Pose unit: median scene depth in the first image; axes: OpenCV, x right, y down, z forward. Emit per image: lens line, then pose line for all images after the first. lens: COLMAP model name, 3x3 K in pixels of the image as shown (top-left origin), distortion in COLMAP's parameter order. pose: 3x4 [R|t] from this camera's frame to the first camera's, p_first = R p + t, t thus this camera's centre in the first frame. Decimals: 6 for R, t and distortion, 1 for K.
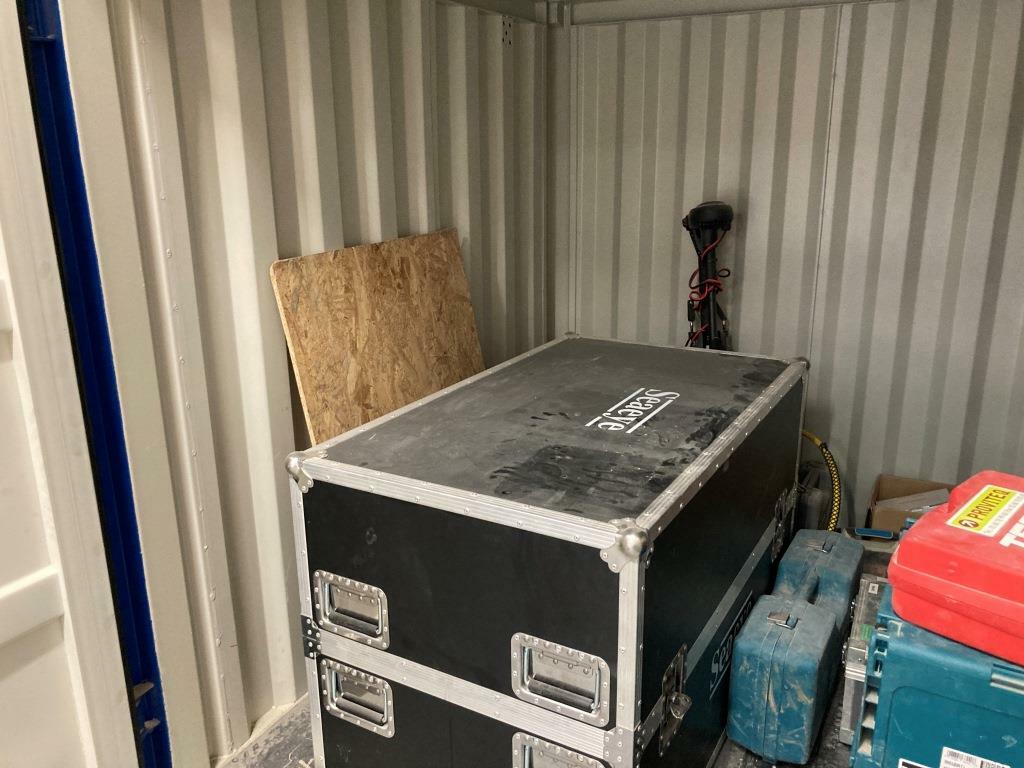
lens RADIAL K [[839.2, 0, 508.3], [0, 839.2, 372.8], [0, 0, 1]] dist [0.000108, 0.005599]
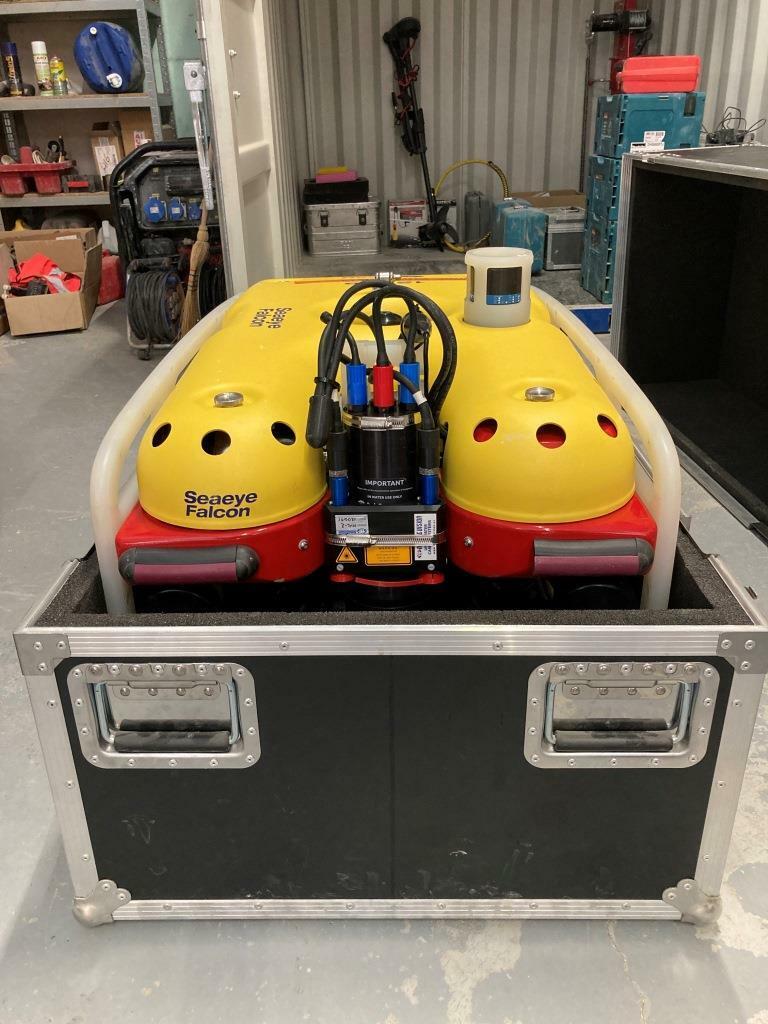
lens RADIAL K [[839.2, 0, 384.0], [0, 839.2, 512.0], [0, 0, 1]] dist [0.000108, 0.005599]
pose [[0.863330, -0.227886, 0.450255, -1.294768], [0.153628, 0.968566, 0.195647, 0.687316], [-0.480687, -0.099736, 0.871202, -0.862651]]
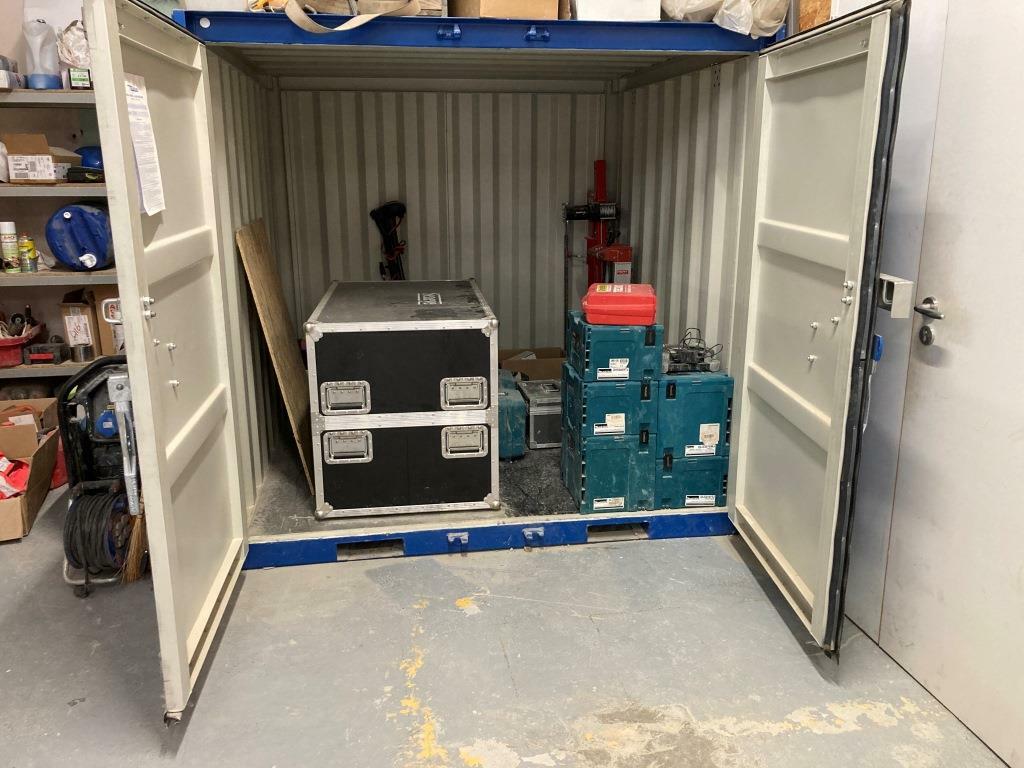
lens RADIAL K [[831.1, 0, 511.7], [0, 831.1, 367.7], [0, 0, 1]] dist [0.027947, -0.014458]
pose [[0.797503, -0.132836, 0.588509, -1.048150], [0.153506, 0.988034, 0.014996, 0.249319], [-0.583459, 0.078380, 0.808351, -0.837271]]
